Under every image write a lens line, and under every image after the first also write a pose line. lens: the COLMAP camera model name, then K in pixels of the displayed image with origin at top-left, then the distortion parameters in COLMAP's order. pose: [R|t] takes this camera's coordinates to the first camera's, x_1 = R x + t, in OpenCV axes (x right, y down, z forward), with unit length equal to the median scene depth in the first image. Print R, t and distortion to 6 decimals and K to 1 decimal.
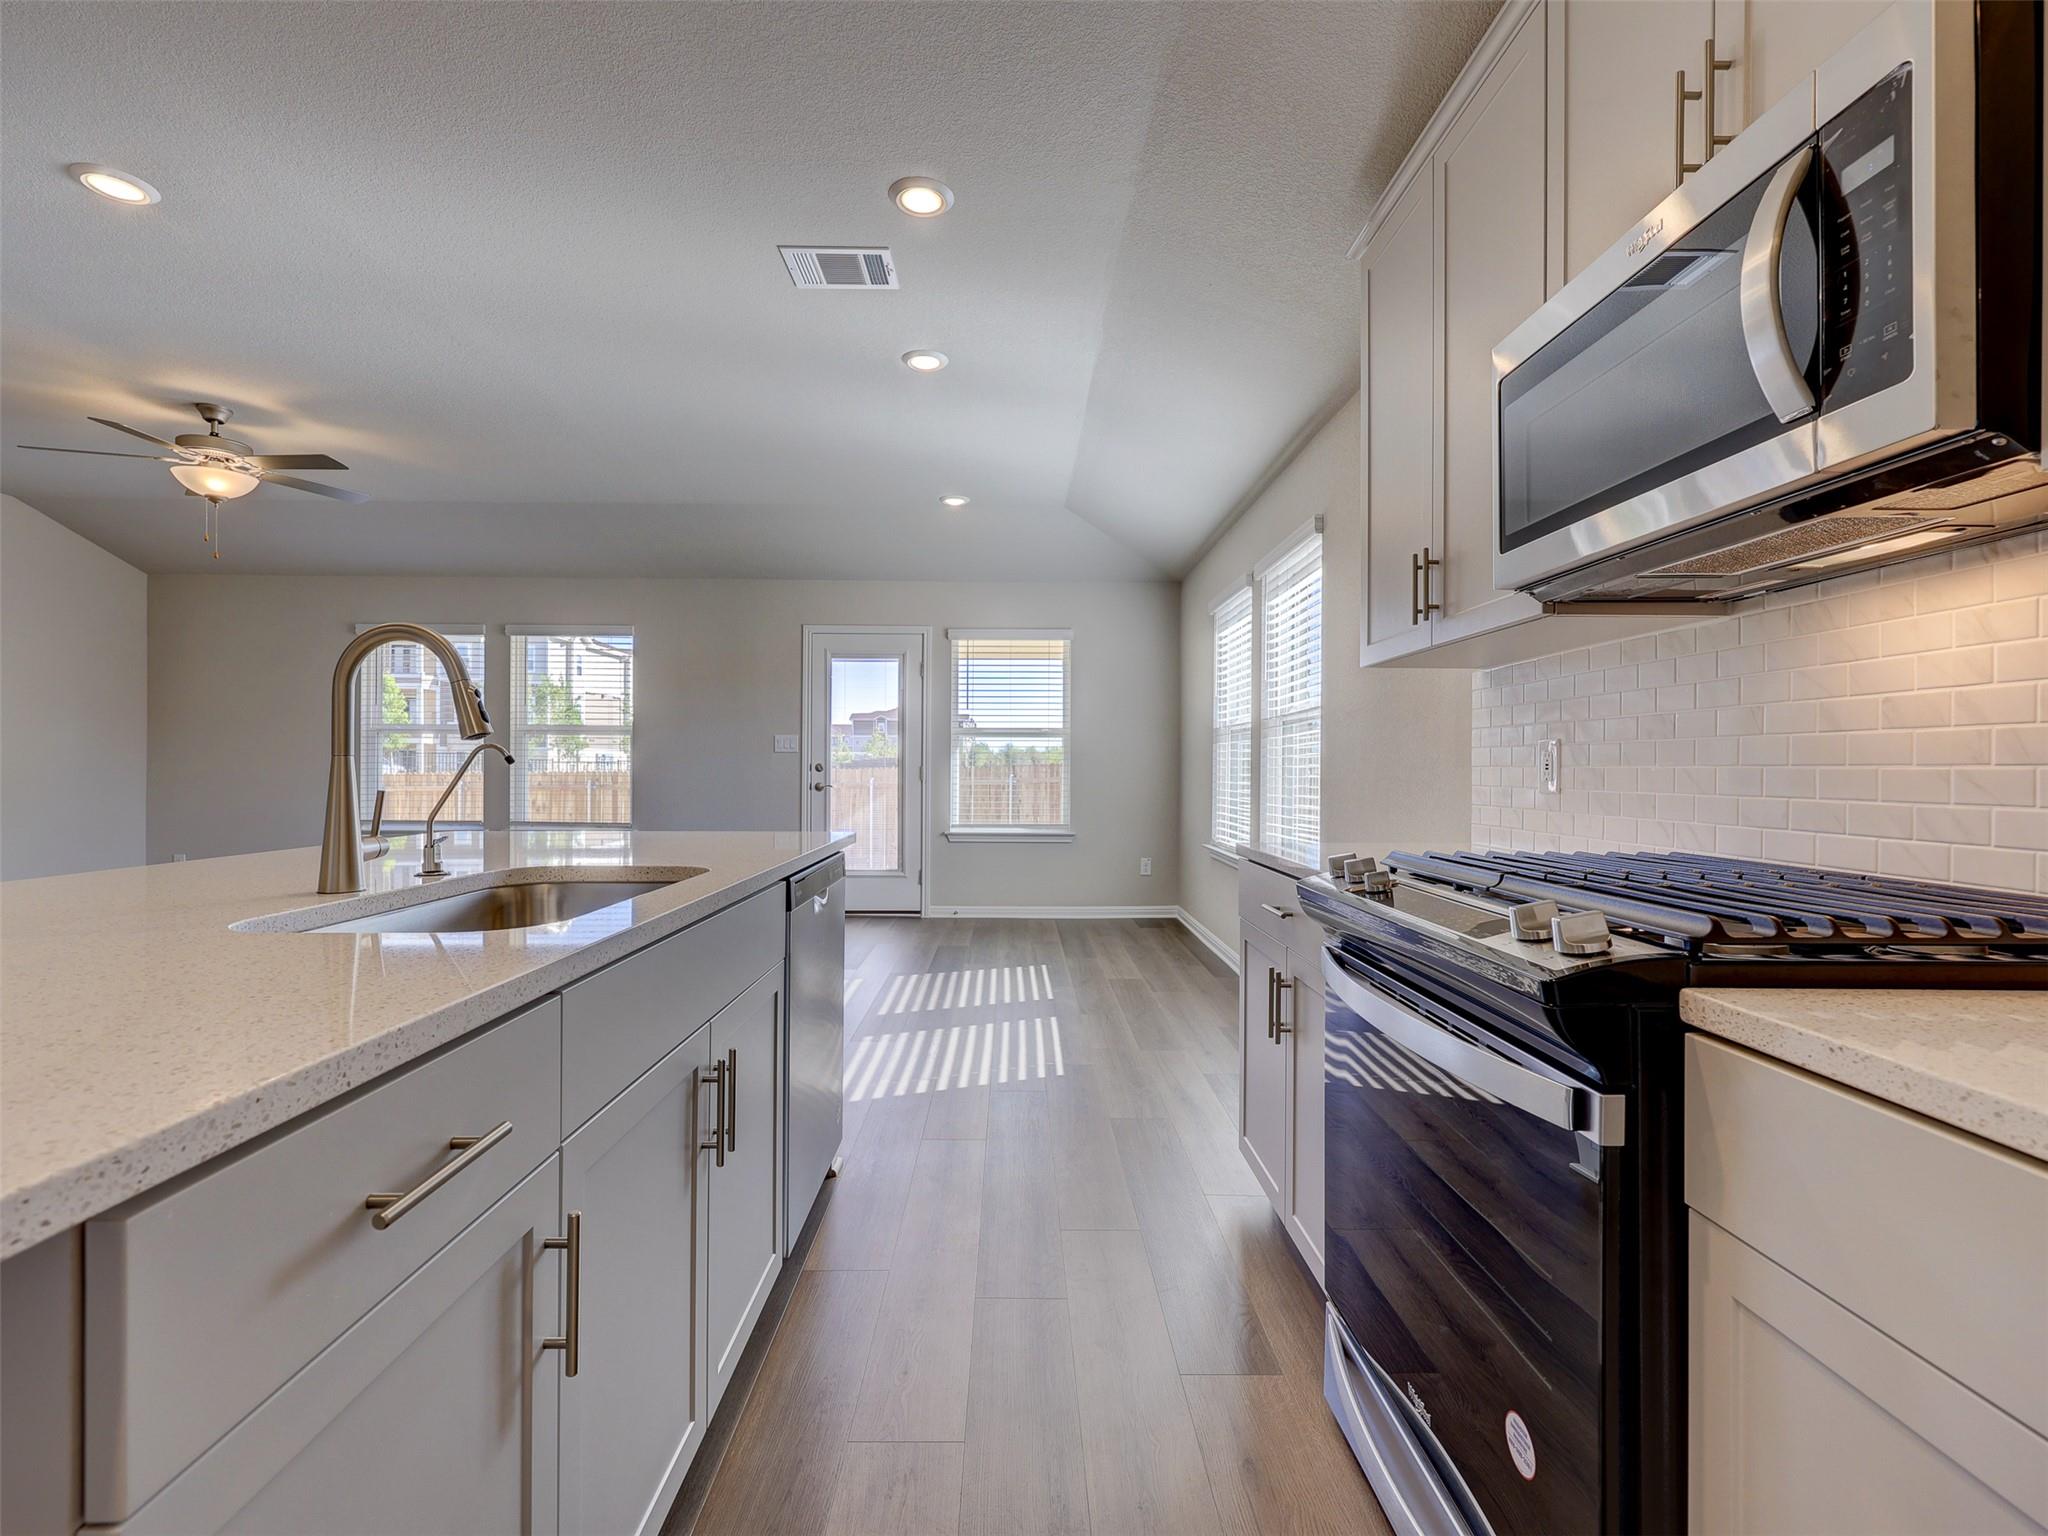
lens RADIAL K [[927.0, 0, 1019.2], [0, 927.0, 767.5], [0, 0, 1]] dist [0.002663, 0.000403]
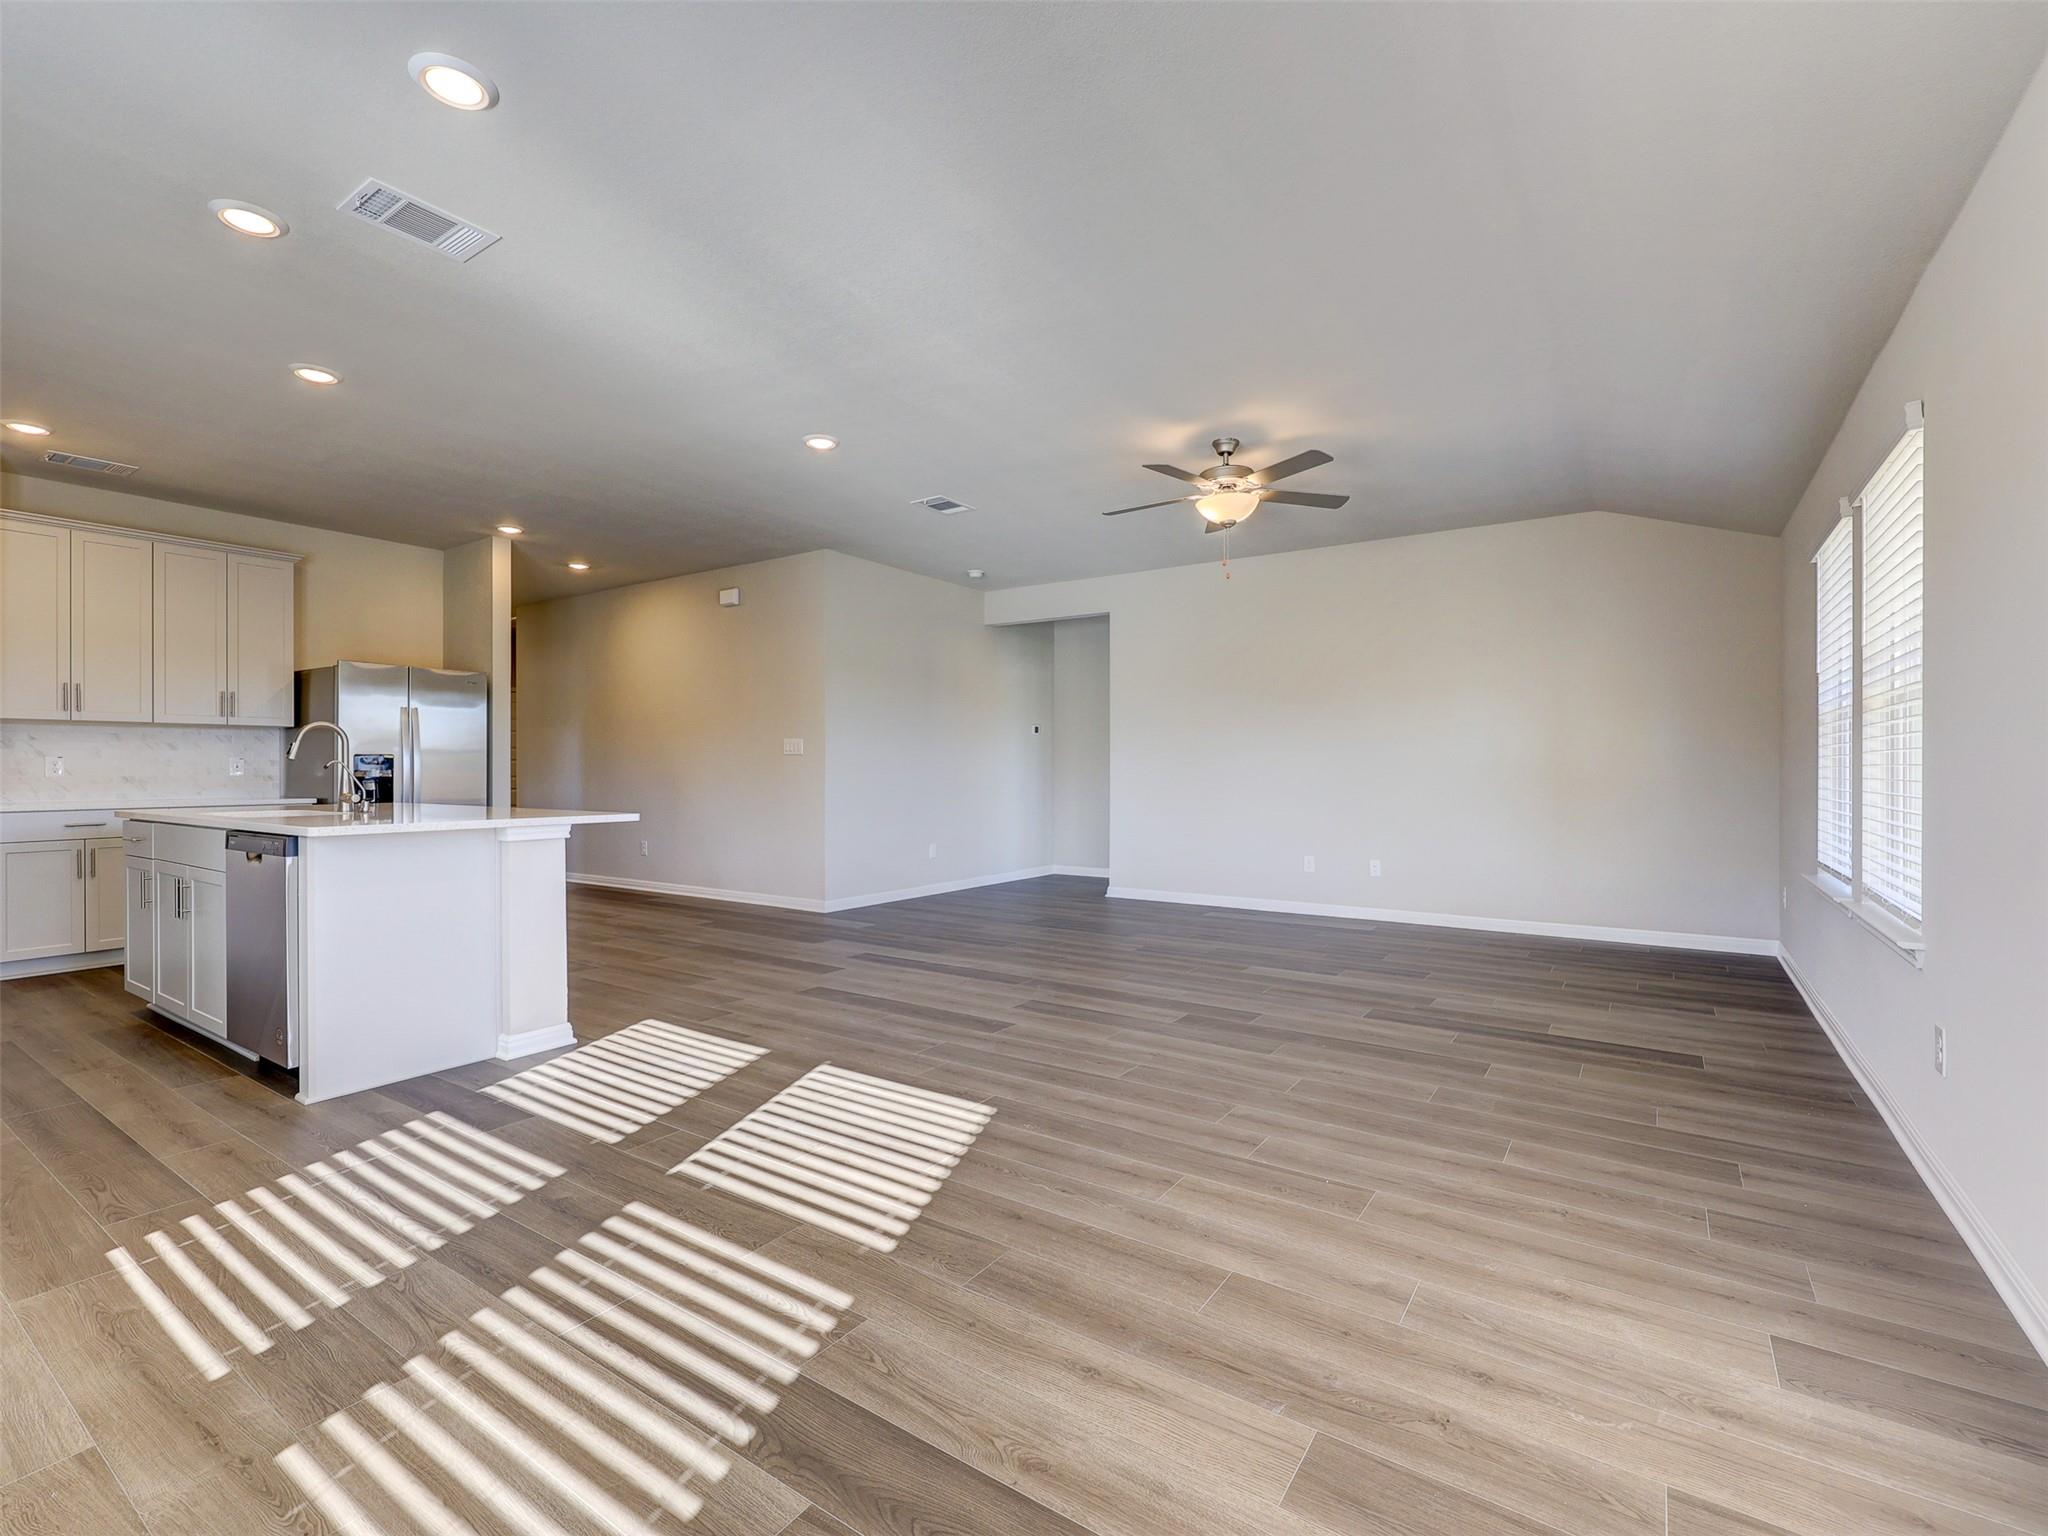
lens RADIAL K [[923.9, 0, 1026.5], [0, 923.9, 767.2], [0, 0, 1]] dist [0.000578, 0.000256]
pose [[-0.570329, -0.005142, -0.821400, 0.096005], [-0.003192, 0.999987, -0.004044, -0.000582], [0.821410, 0.000316, -0.570338, 0.911001]]
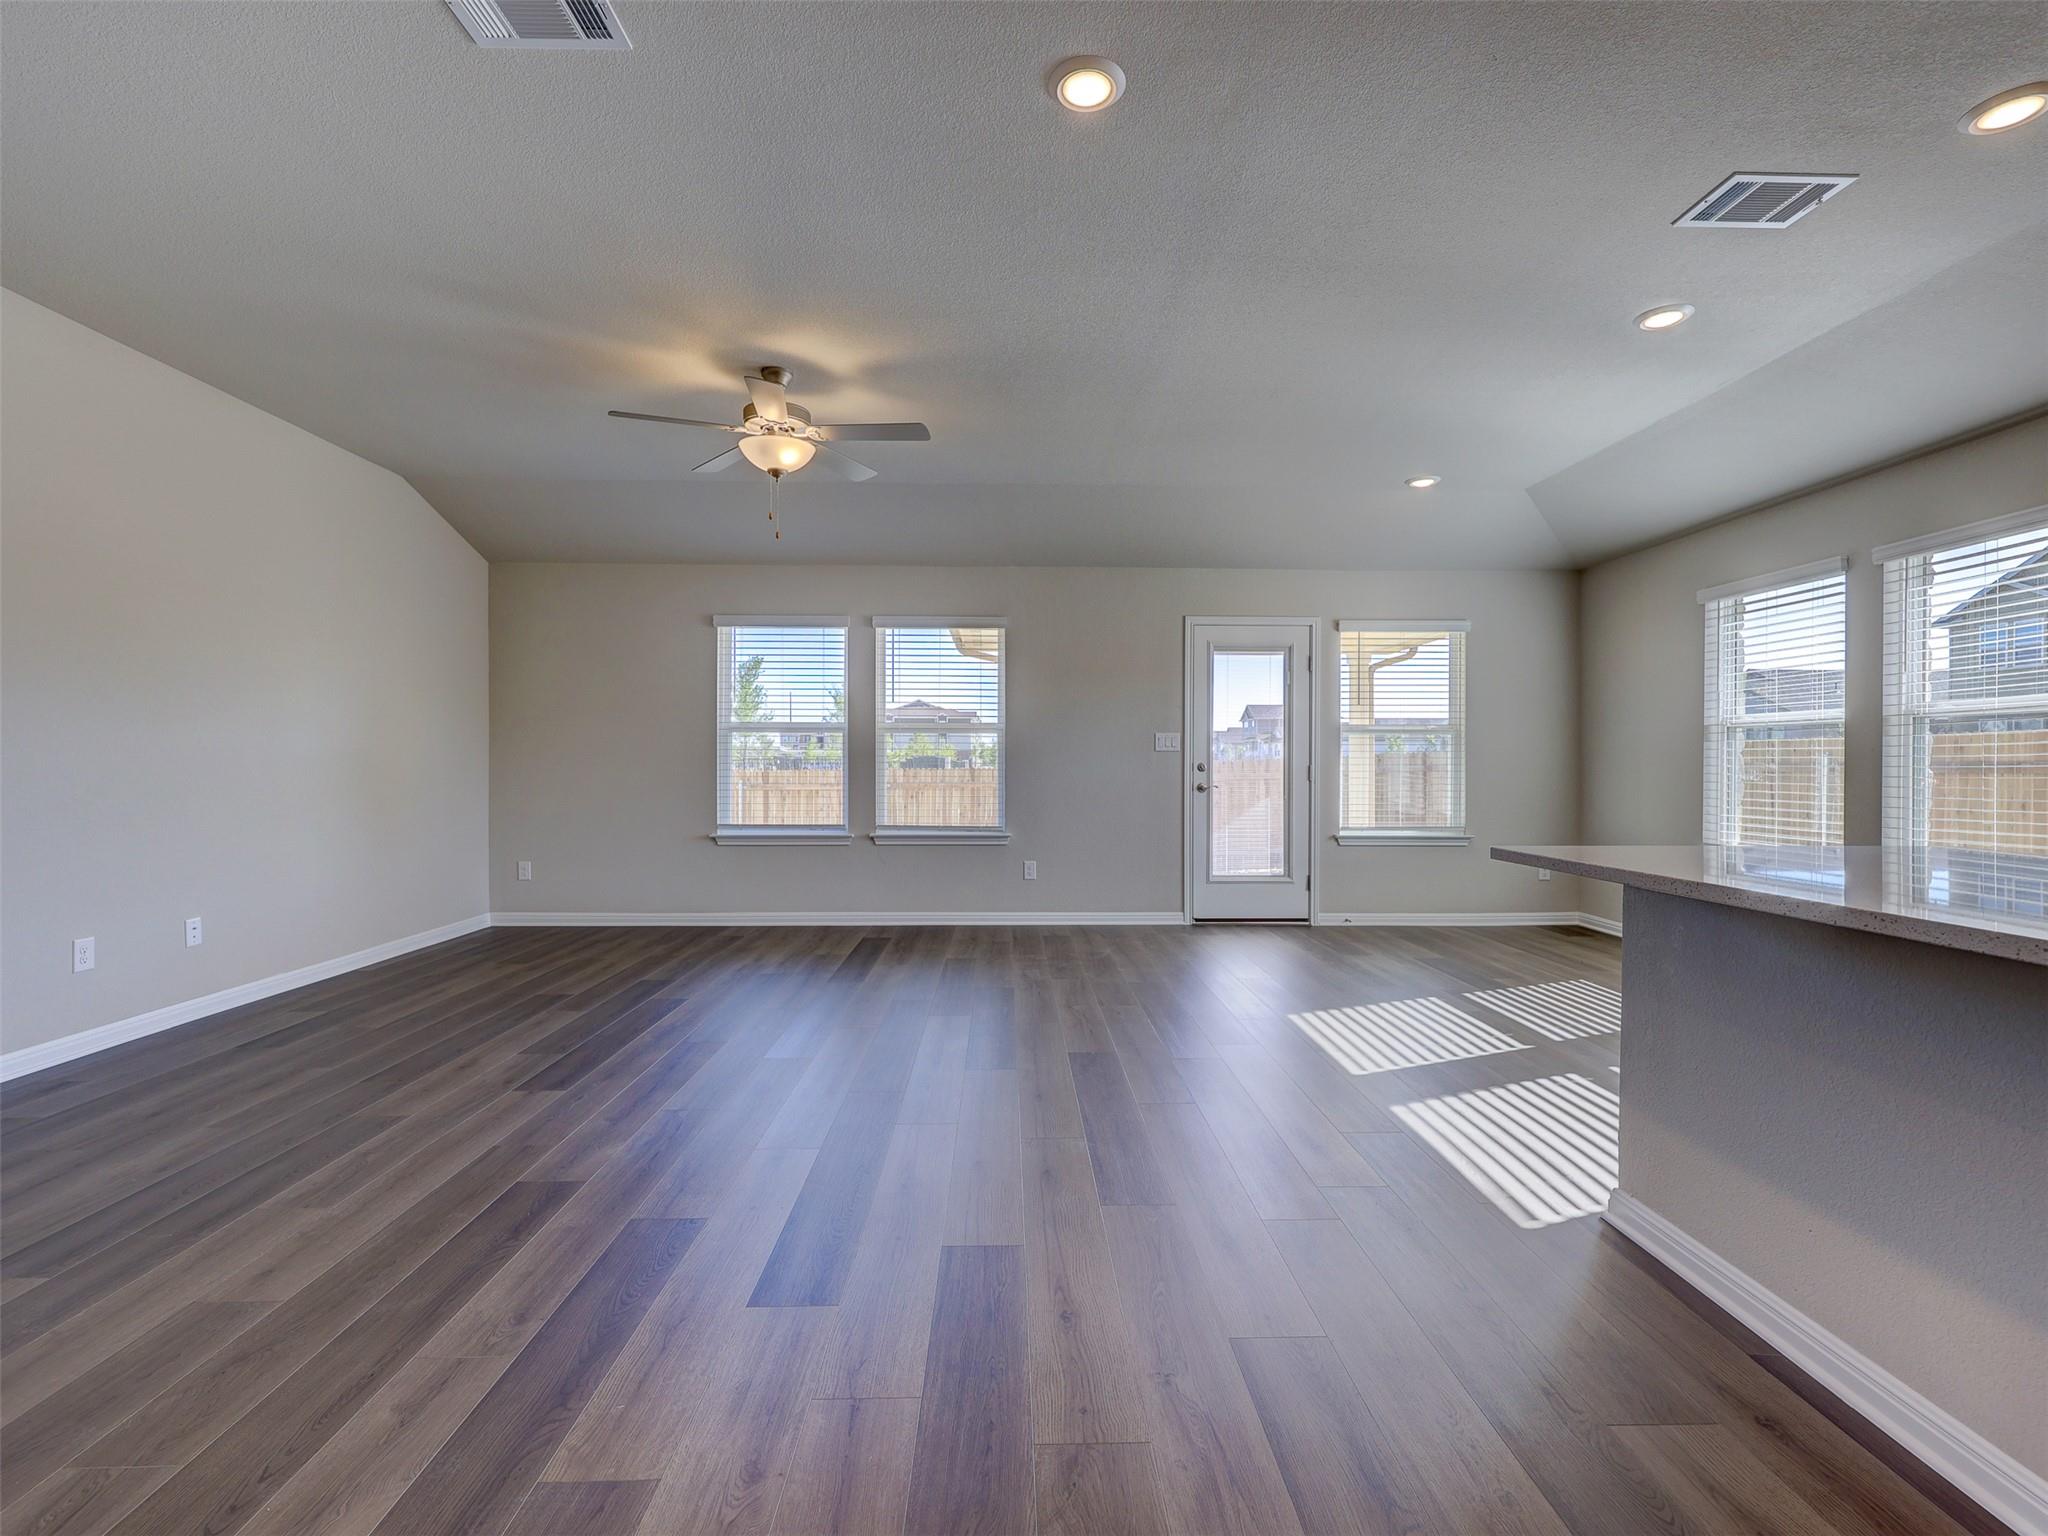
lens RADIAL K [[923.9, 0, 1026.5], [0, 923.9, 767.2], [0, 0, 1]] dist [0.000578, 0.000256]
pose [[0.999887, -0.001695, 0.014949, -0.408657], [0.001654, 0.999995, 0.002726, -0.003098], [-0.014954, -0.002701, 0.999885, 0.061578]]
